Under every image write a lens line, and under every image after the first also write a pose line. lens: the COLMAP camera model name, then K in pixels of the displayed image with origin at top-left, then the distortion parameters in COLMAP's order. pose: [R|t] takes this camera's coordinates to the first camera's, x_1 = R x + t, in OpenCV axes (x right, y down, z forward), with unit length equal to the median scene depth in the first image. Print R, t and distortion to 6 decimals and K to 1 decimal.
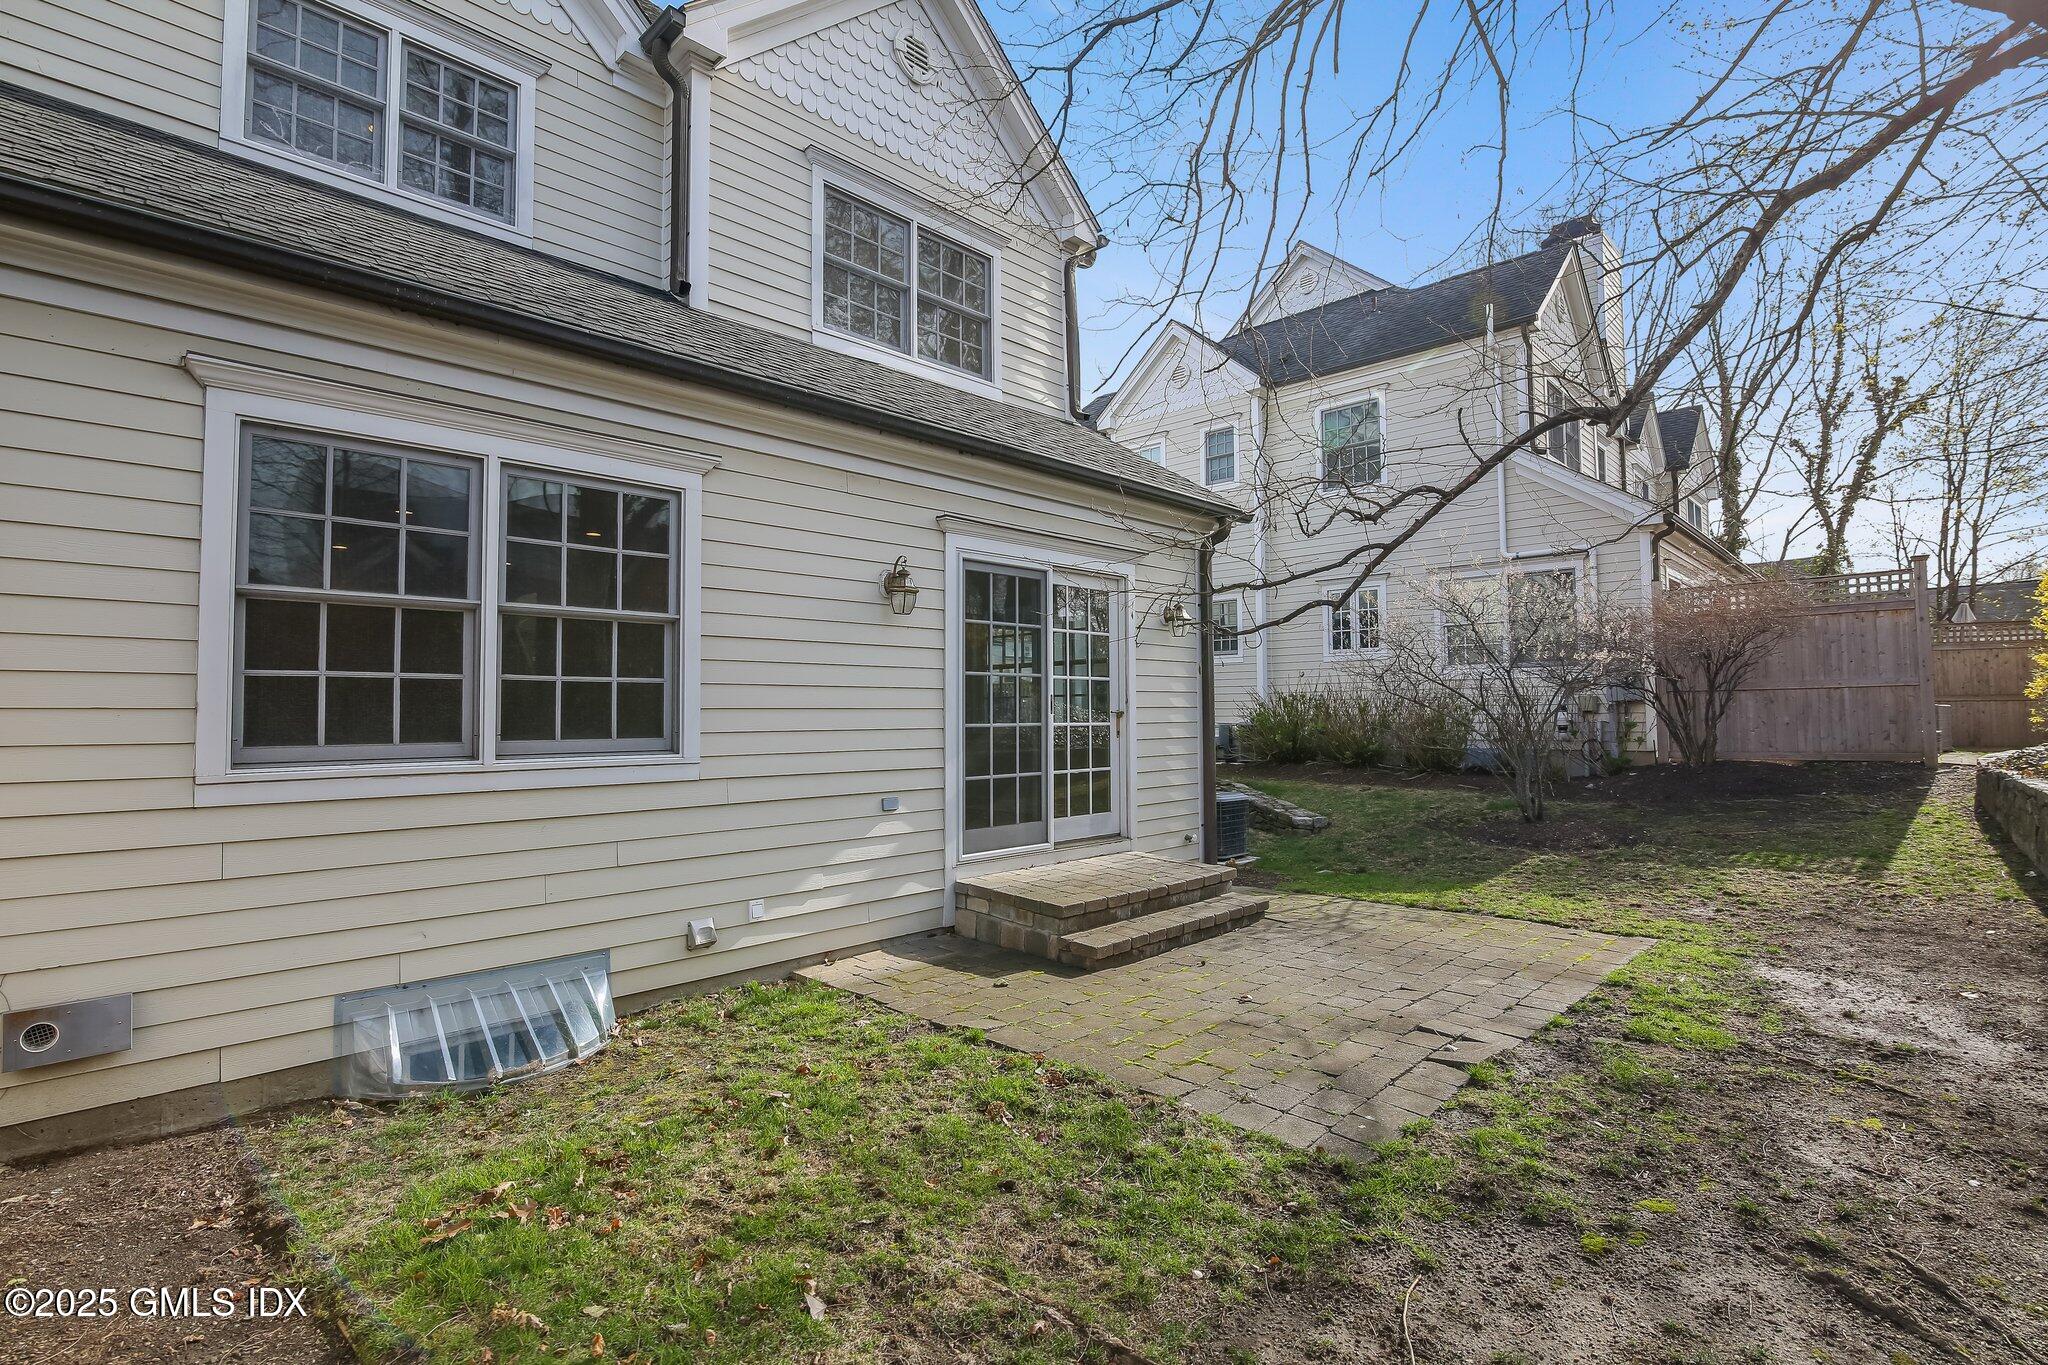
lens RADIAL K [[963.8, 0, 1014.5], [0, 963.8, 683.1], [0, 0, 1]] dist [-0.016476, 0.001184]
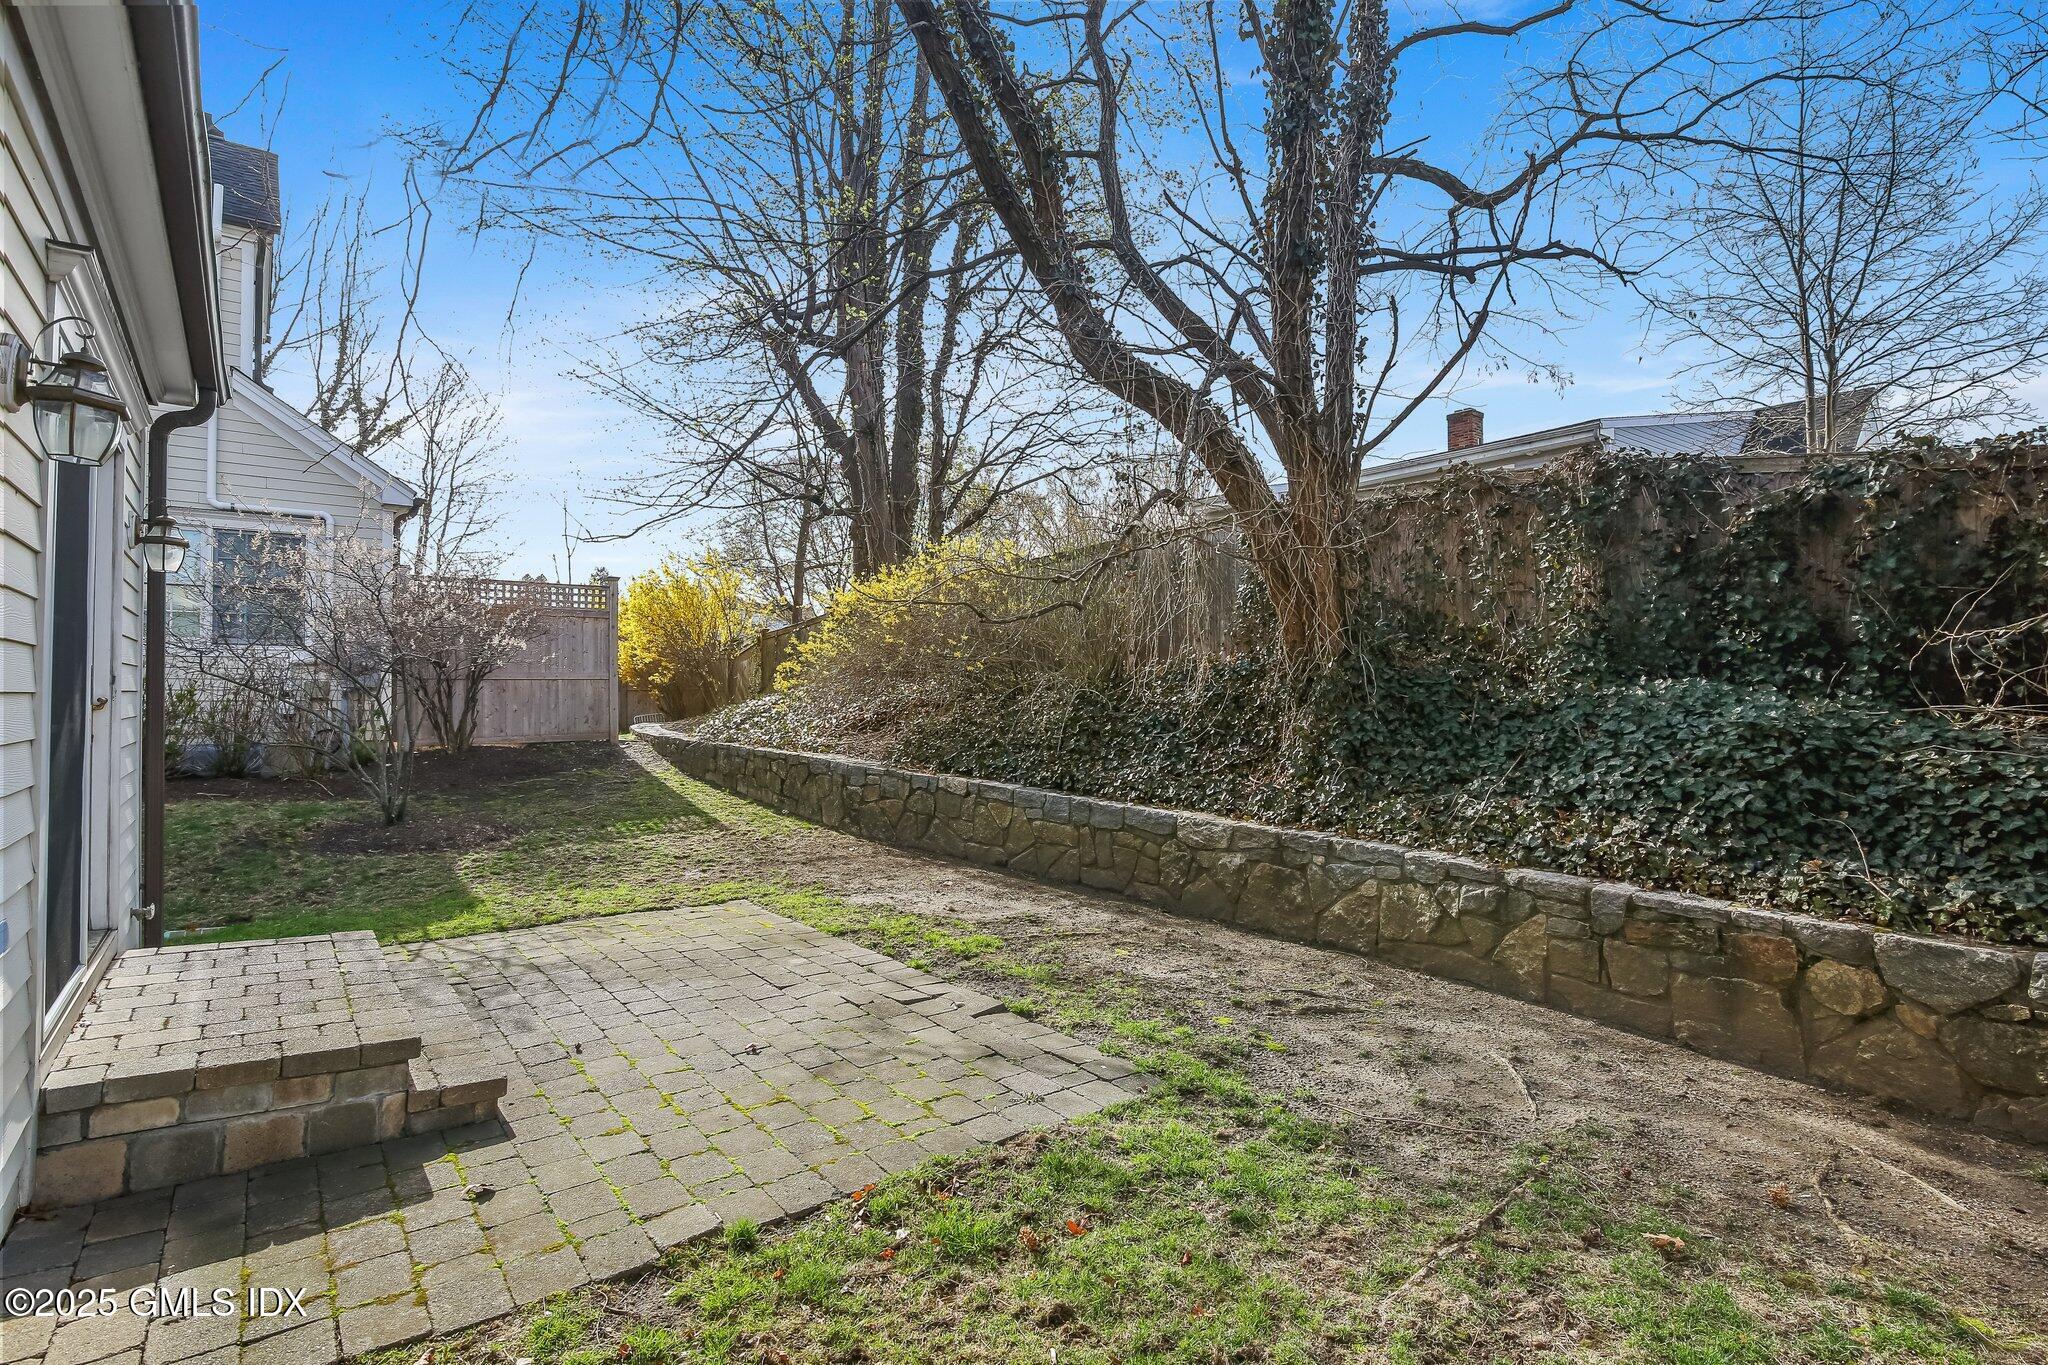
lens RADIAL K [[963.8, 0, 1013.0], [0, 963.8, 686.2], [0, 0, 1]] dist [-0.016476, 0.001184]
pose [[0.137716, 0.015992, 0.990343, -0.688731], [-0.035820, 0.999296, -0.011155, 0.018271], [-0.989824, -0.033938, 0.138192, 0.824459]]
